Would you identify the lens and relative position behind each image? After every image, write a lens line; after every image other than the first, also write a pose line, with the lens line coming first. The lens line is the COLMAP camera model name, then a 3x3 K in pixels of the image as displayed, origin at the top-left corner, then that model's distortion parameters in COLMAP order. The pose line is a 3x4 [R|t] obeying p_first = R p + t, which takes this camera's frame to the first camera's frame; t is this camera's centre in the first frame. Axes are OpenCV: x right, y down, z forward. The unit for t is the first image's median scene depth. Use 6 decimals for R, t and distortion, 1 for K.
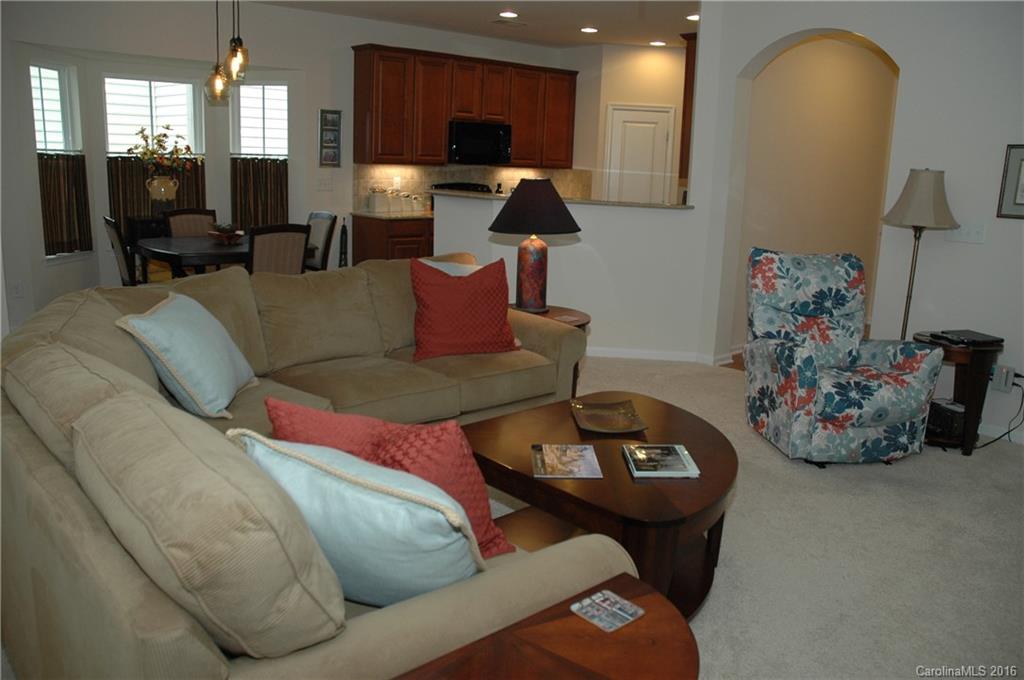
lens RADIAL K [[804.1, 0, 513.9], [0, 804.1, 341.3], [0, 0, 1]] dist [-0.131640, 0.070306]
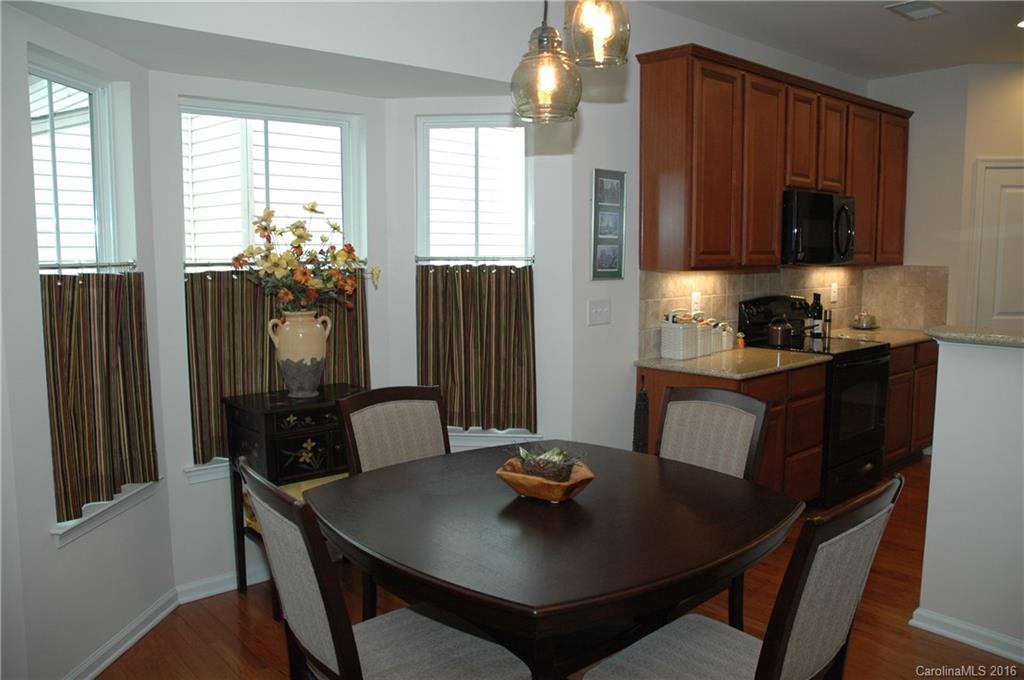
lens RADIAL K [[804.1, 0, 504.2], [0, 804.1, 346.0], [0, 0, 1]] dist [-0.131640, 0.070306]
pose [[0.999184, -0.040176, 0.004172, -0.307551], [0.040392, 0.994201, -0.099667, -0.127755], [-0.000144, 0.099754, 0.995012, 0.486732]]
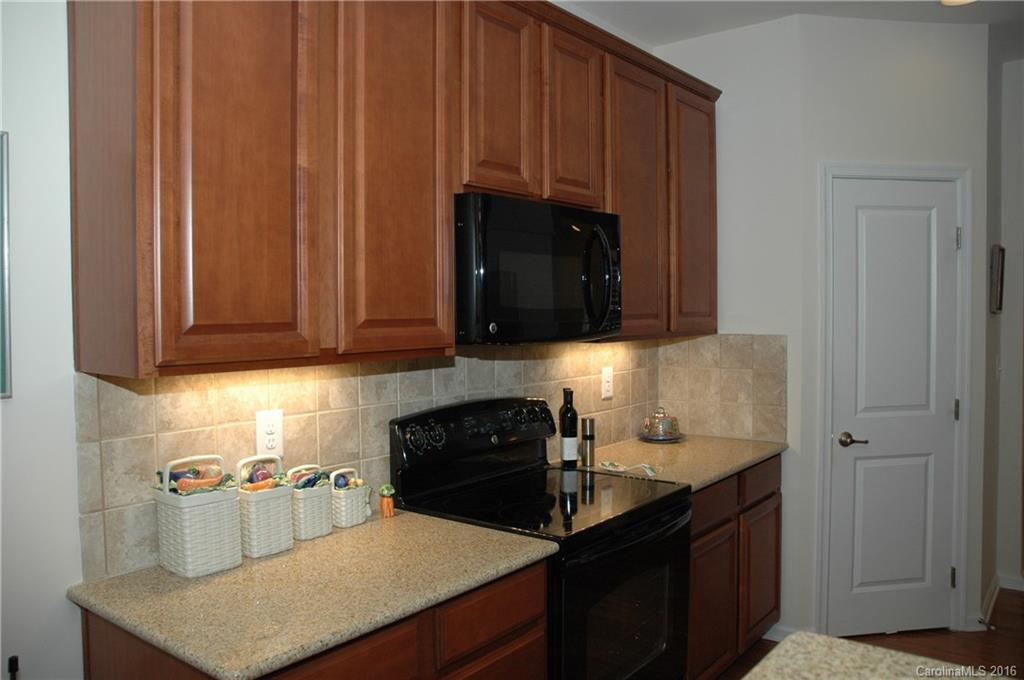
lens RADIAL K [[804.1, 0, 506.4], [0, 804.1, 338.7], [0, 0, 1]] dist [-0.131640, 0.070306]
pose [[0.980280, -0.053578, 0.190212, -0.128386], [0.087141, 0.981105, -0.172739, -0.191711], [-0.177363, 0.185908, 0.966427, 0.793773]]
